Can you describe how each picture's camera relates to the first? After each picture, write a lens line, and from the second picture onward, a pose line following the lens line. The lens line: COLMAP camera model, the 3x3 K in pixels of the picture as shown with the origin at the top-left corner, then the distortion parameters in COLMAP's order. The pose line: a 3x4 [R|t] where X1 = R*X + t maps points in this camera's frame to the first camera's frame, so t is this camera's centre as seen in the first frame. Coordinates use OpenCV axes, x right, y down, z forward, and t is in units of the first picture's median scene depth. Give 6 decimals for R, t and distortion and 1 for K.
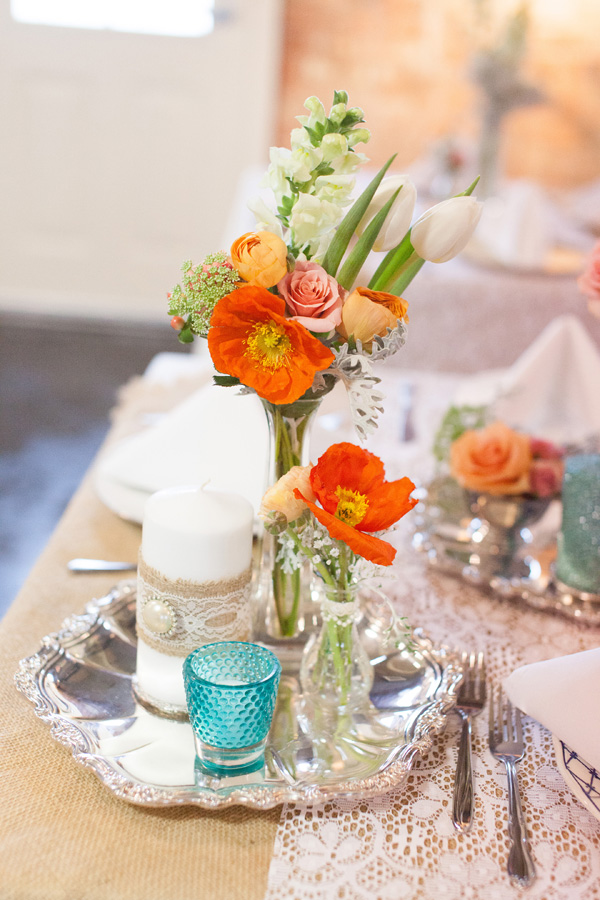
lens RADIAL K [[1279.3, 0, 300.0], [0, 1279.3, 450.0], [0, 0, 1]] dist [-0.002064, -0.031641]
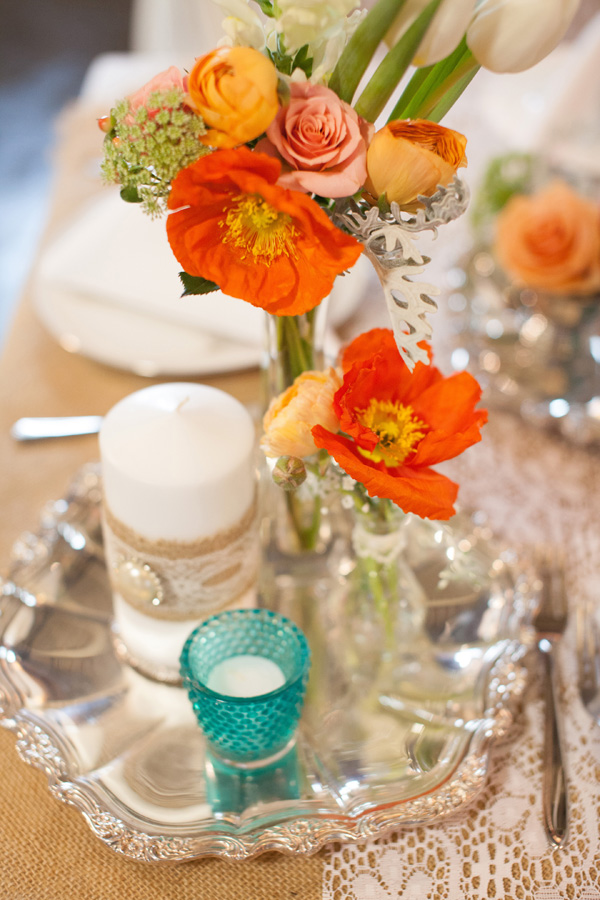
lens RADIAL K [[1279.1, 0, 300.0], [0, 1279.1, 450.0], [0, 0, 1]] dist [-0.126660, 0.022944]
pose [[0.997132, -0.075593, 0.003614, -0.014777], [0.069779, 0.936834, 0.342743, -0.196757], [-0.029294, -0.341508, 0.939422, 0.347783]]
